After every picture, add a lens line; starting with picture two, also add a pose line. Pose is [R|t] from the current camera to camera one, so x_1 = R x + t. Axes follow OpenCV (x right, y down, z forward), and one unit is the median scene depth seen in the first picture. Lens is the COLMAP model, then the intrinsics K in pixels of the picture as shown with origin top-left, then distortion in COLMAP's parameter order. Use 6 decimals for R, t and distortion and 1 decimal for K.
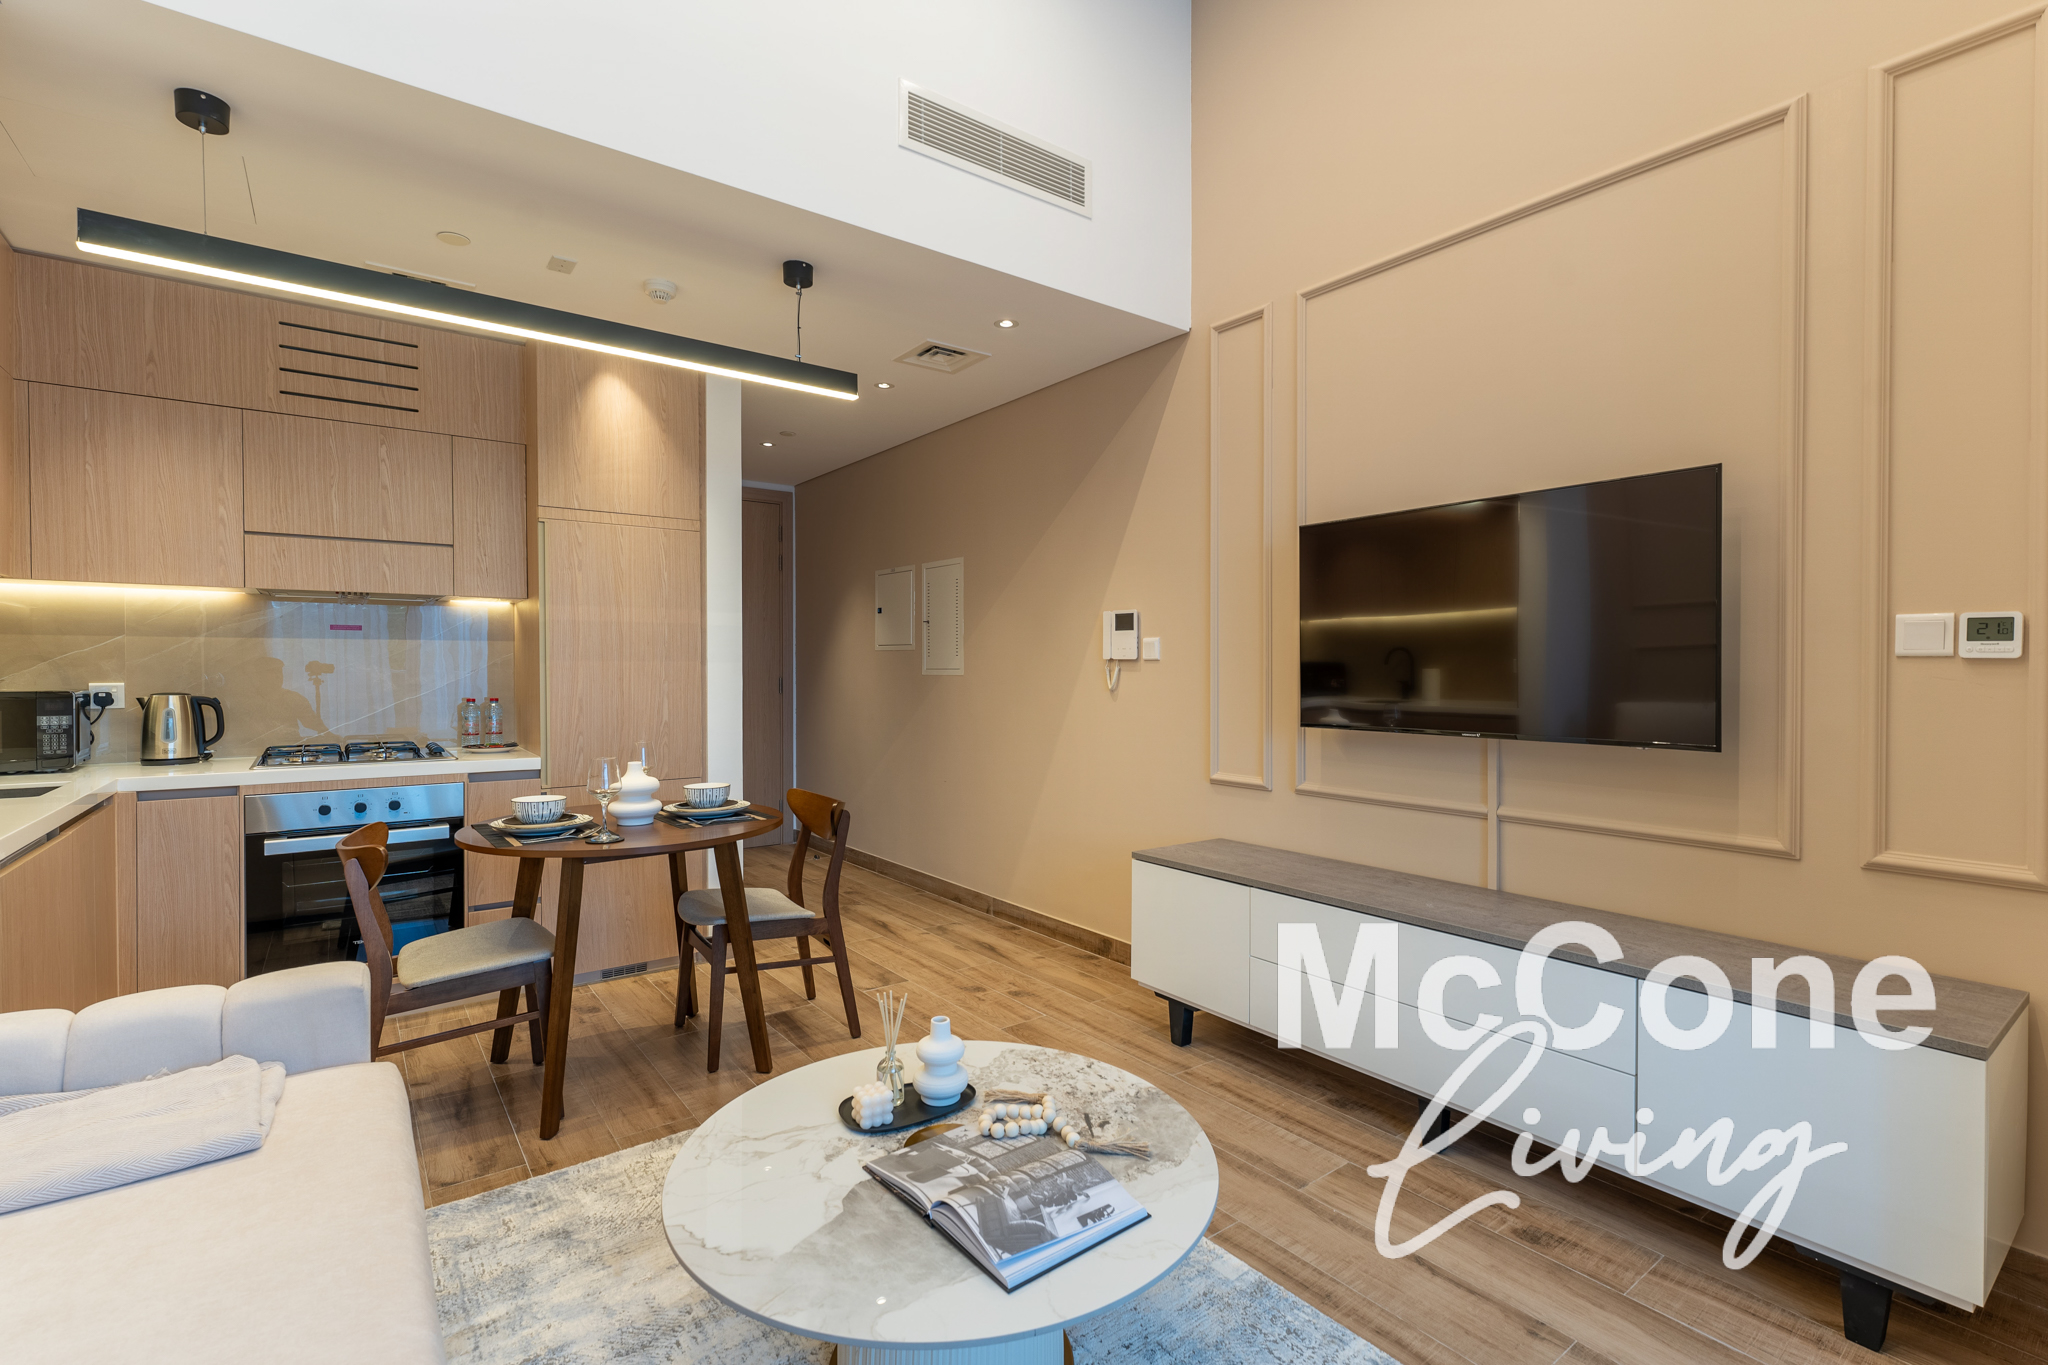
lens RADIAL K [[920.6, 0, 1024.7], [0, 920.6, 679.5], [0, 0, 1]] dist [0.000156, -0.000015]
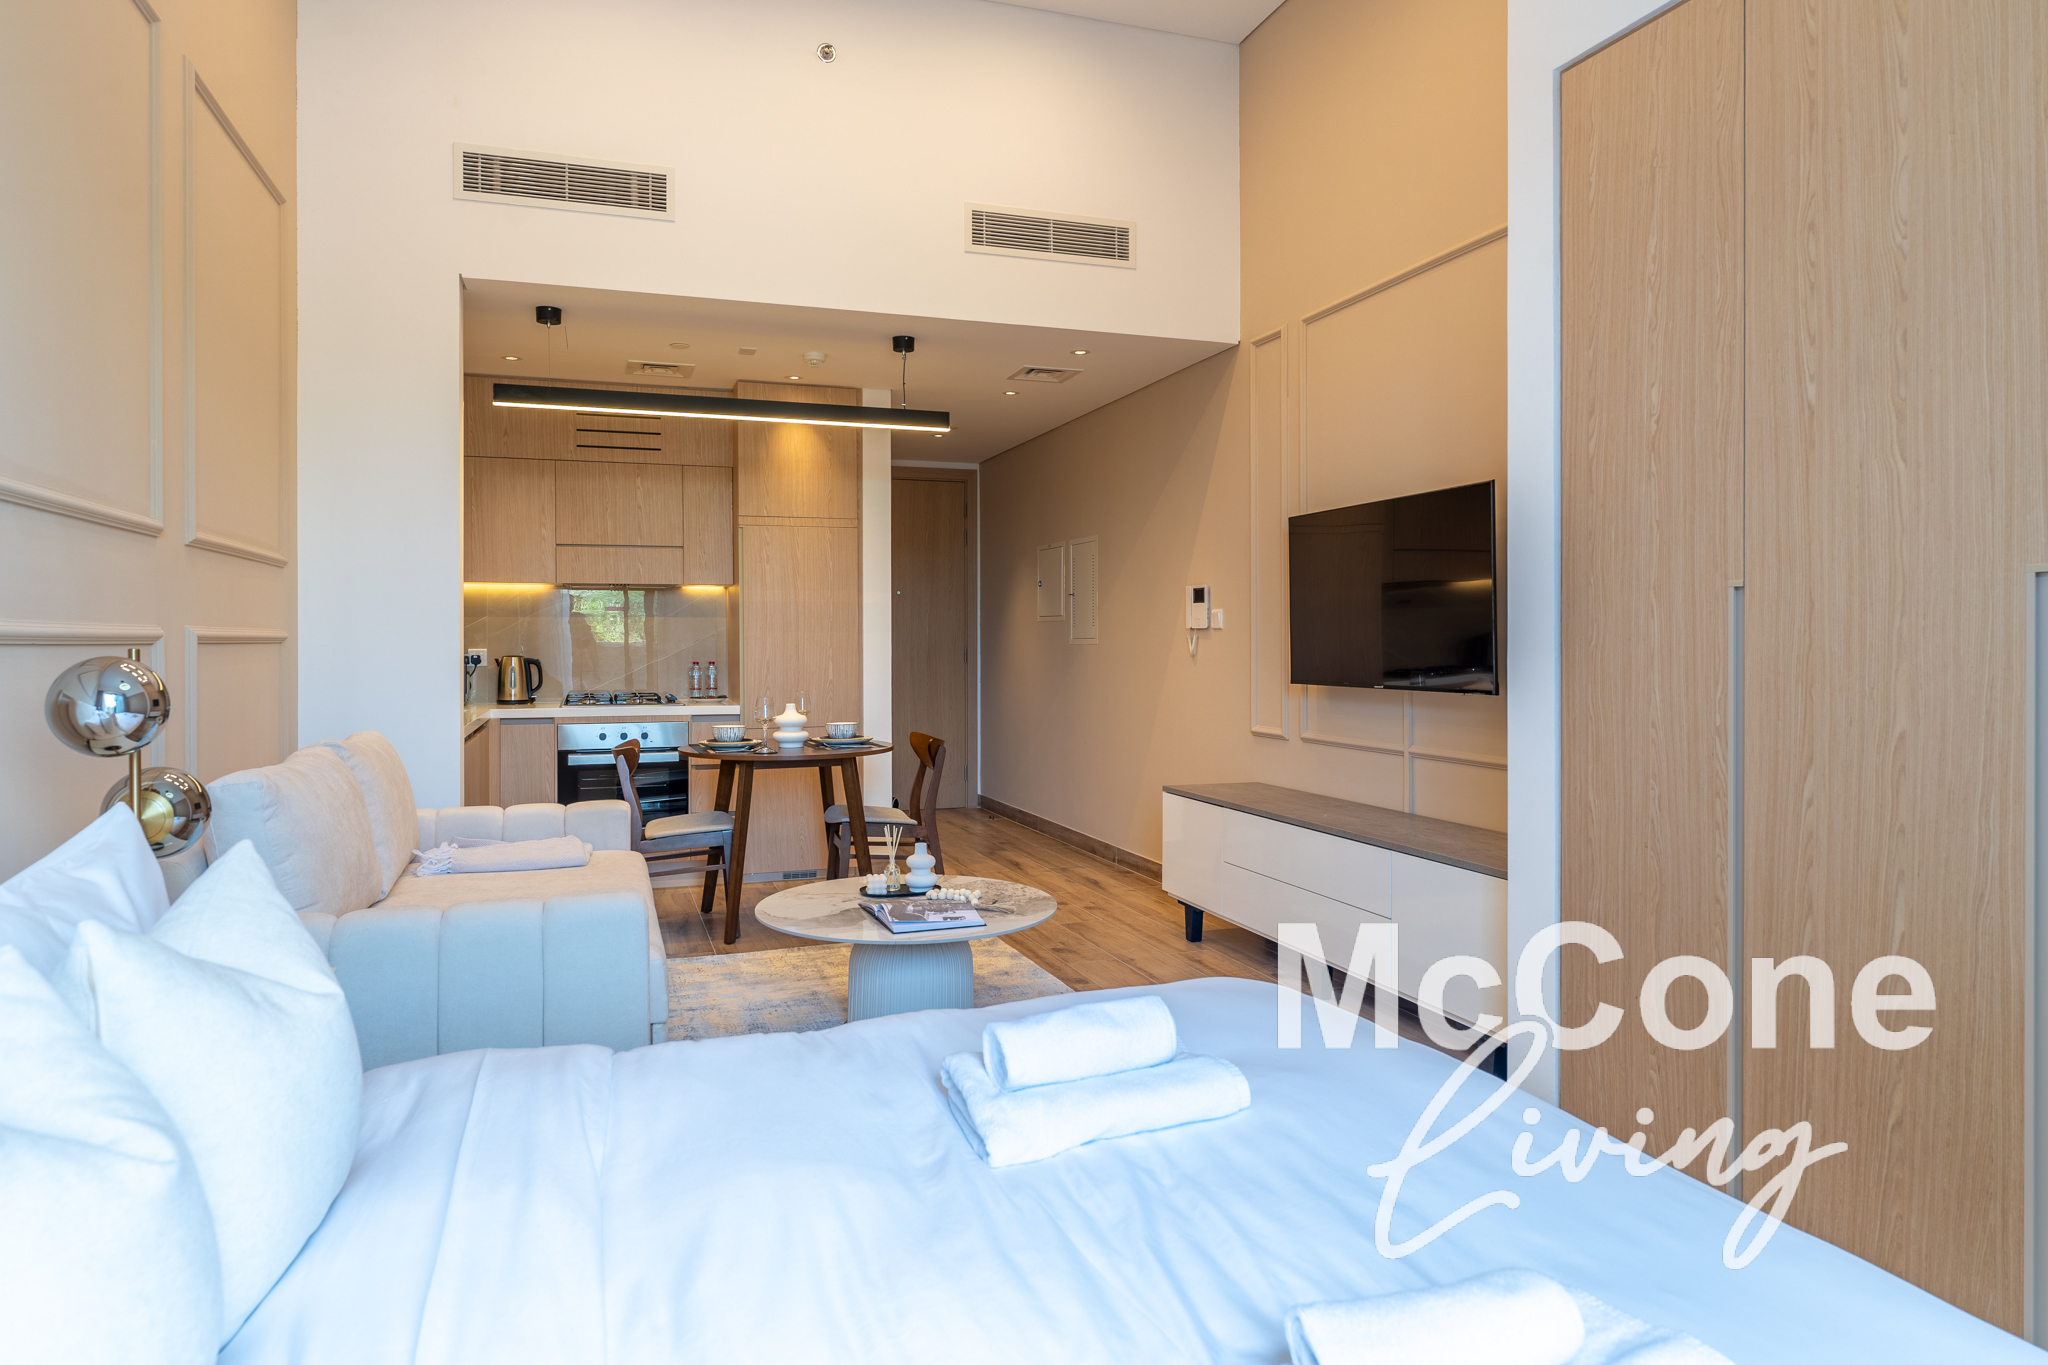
lens RADIAL K [[1213.8, 0, 1014.5], [0, 1213.8, 643.7], [0, 0, 1]] dist [-0.000525, -0.000279]
pose [[0.952580, -0.002856, -0.304275, 0.418295], [-0.000201, 0.999950, -0.010017, 0.014485], [0.304289, 0.009604, 0.952531, -0.595233]]
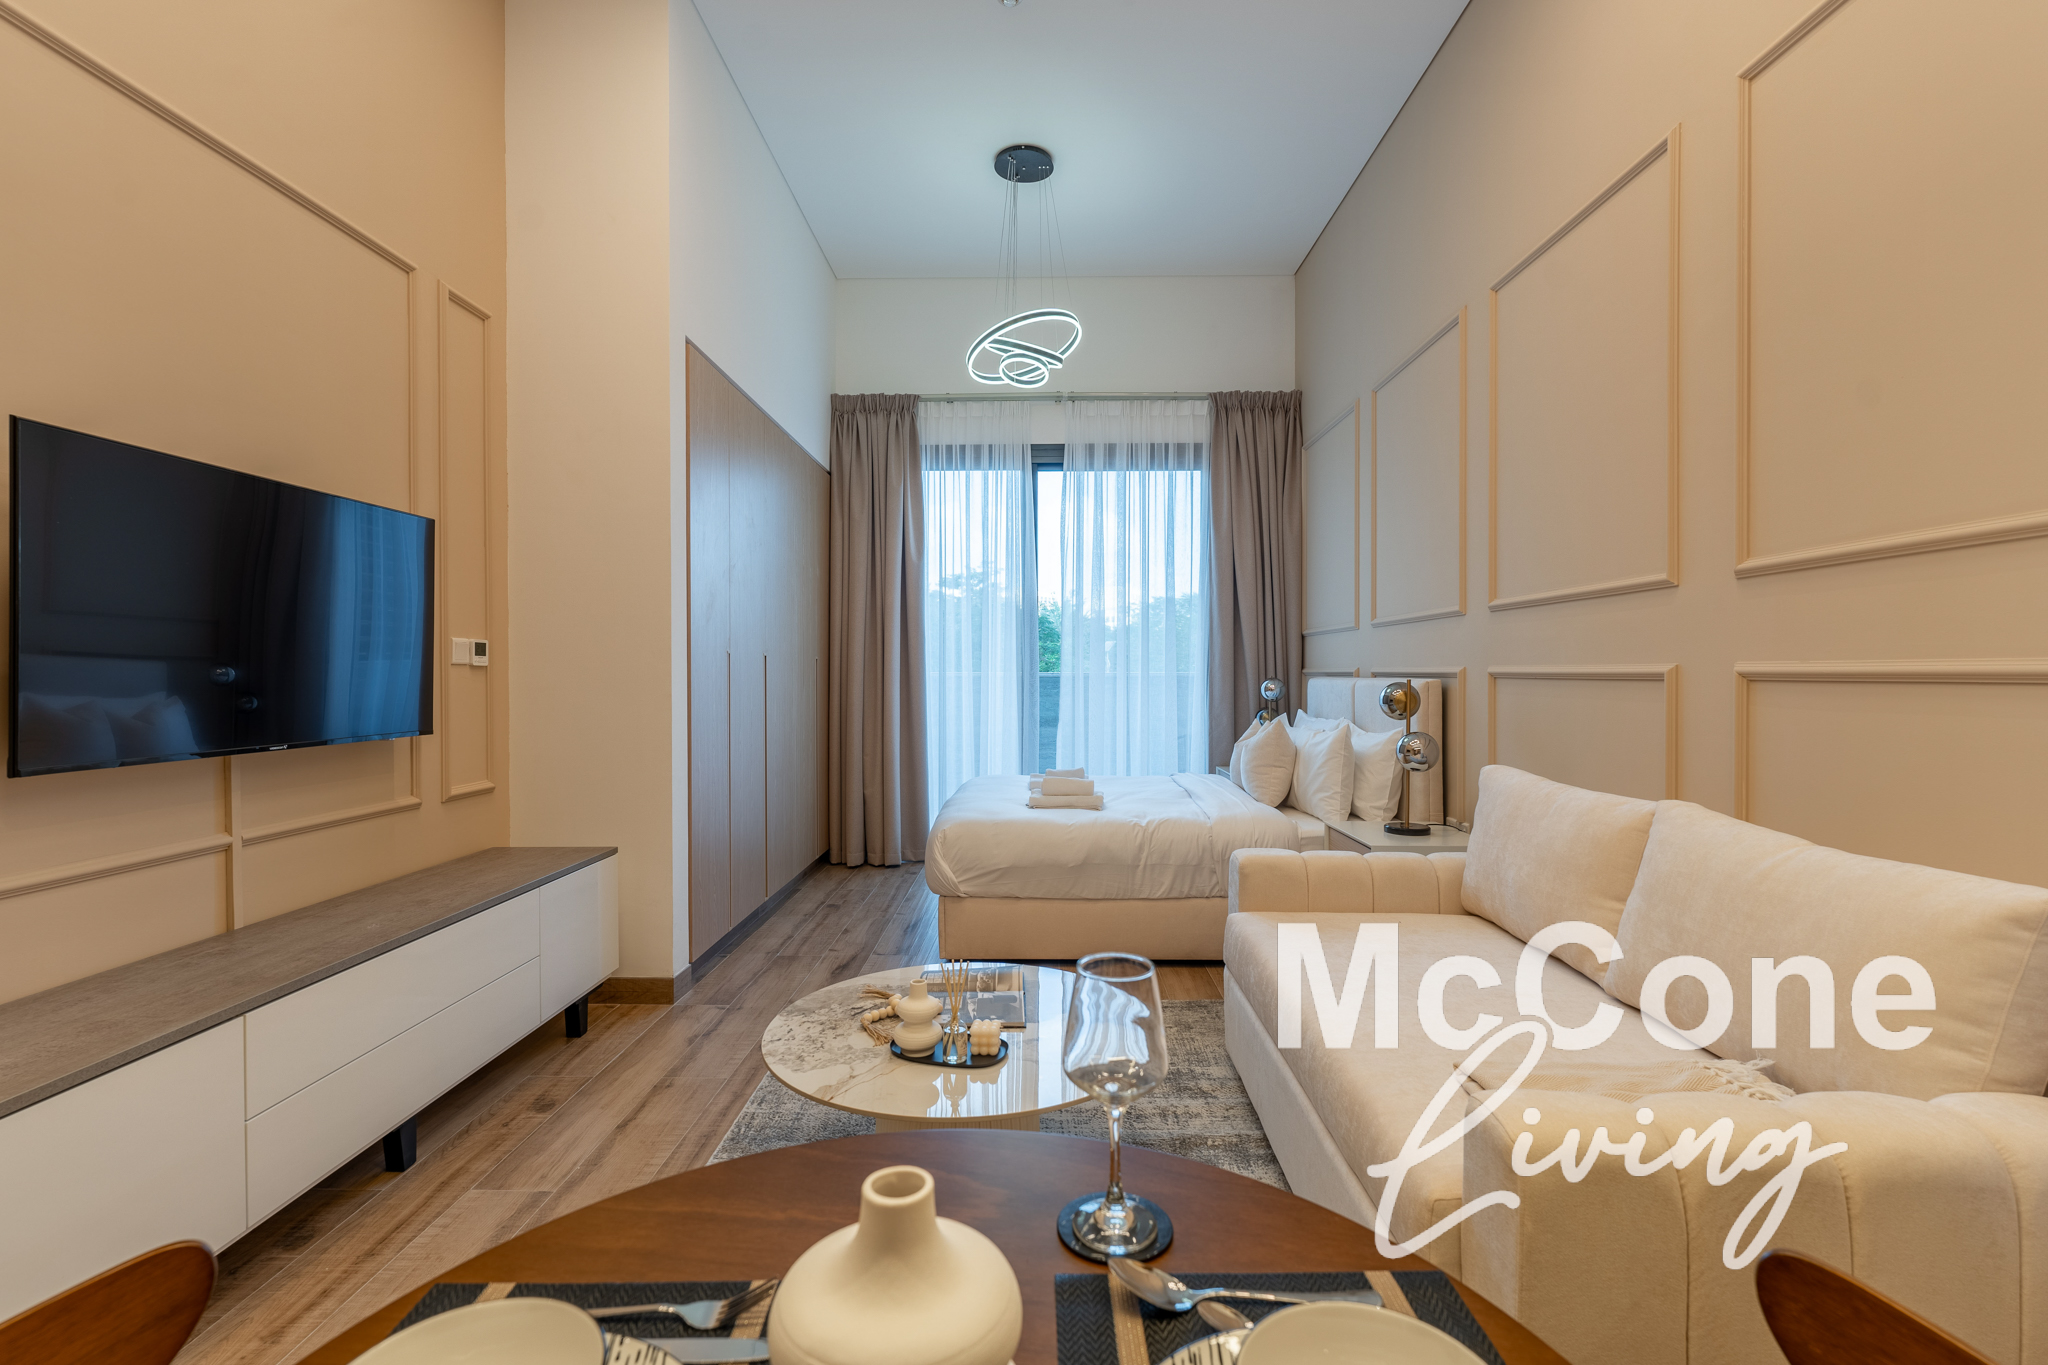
lens RADIAL K [[912.4, 0, 1028.1], [0, 912.4, 682.2], [0, 0, 1]] dist [-0.000358, -0.000294]
pose [[-0.790295, -0.007821, 0.612677, -0.494090], [0.007545, 0.999719, 0.022494, -0.013482], [-0.612681, 0.022399, -0.790013, 1.004452]]
